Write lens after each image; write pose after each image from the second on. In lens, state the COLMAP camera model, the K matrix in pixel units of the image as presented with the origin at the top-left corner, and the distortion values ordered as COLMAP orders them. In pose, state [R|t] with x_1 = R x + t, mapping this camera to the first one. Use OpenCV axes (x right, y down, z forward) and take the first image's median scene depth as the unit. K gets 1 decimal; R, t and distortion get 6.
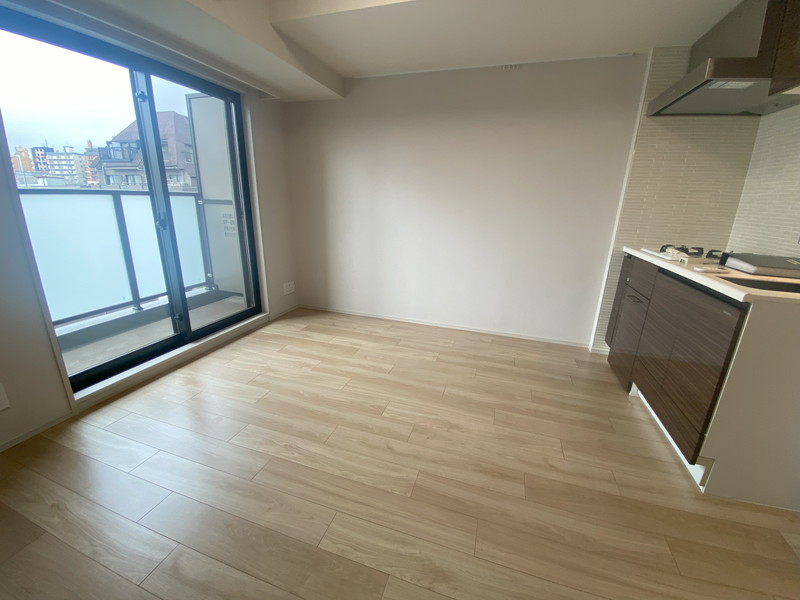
lens RADIAL K [[326.0, 0, 397.7], [0, 326.0, 300.6], [0, 0, 1]] dist [-0.013623, -0.001405]
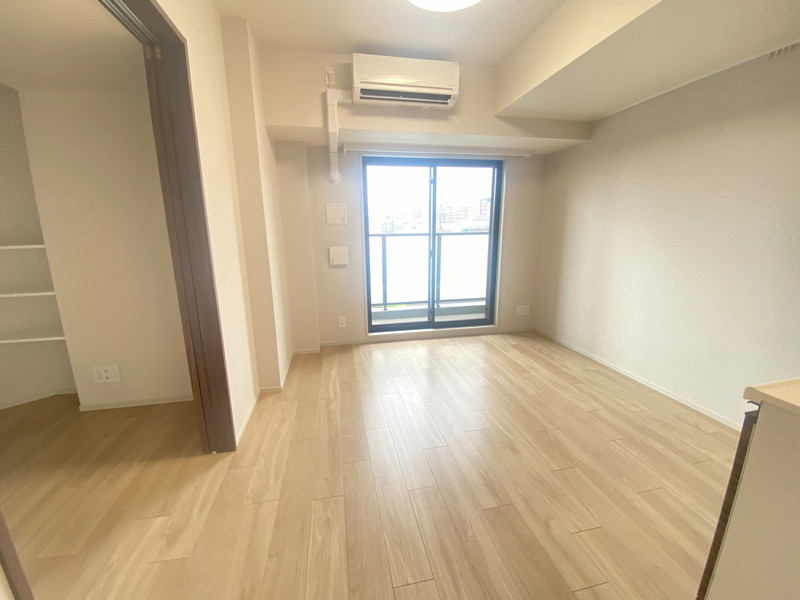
lens RADIAL K [[326.0, 0, 396.4], [0, 326.0, 299.9], [0, 0, 1]] dist [-0.013623, -0.001405]
pose [[0.502897, 0.158583, -0.849674, 0.521059], [-0.236477, 0.970762, 0.041220, -0.021734], [0.831369, 0.180199, 0.525694, 0.030528]]
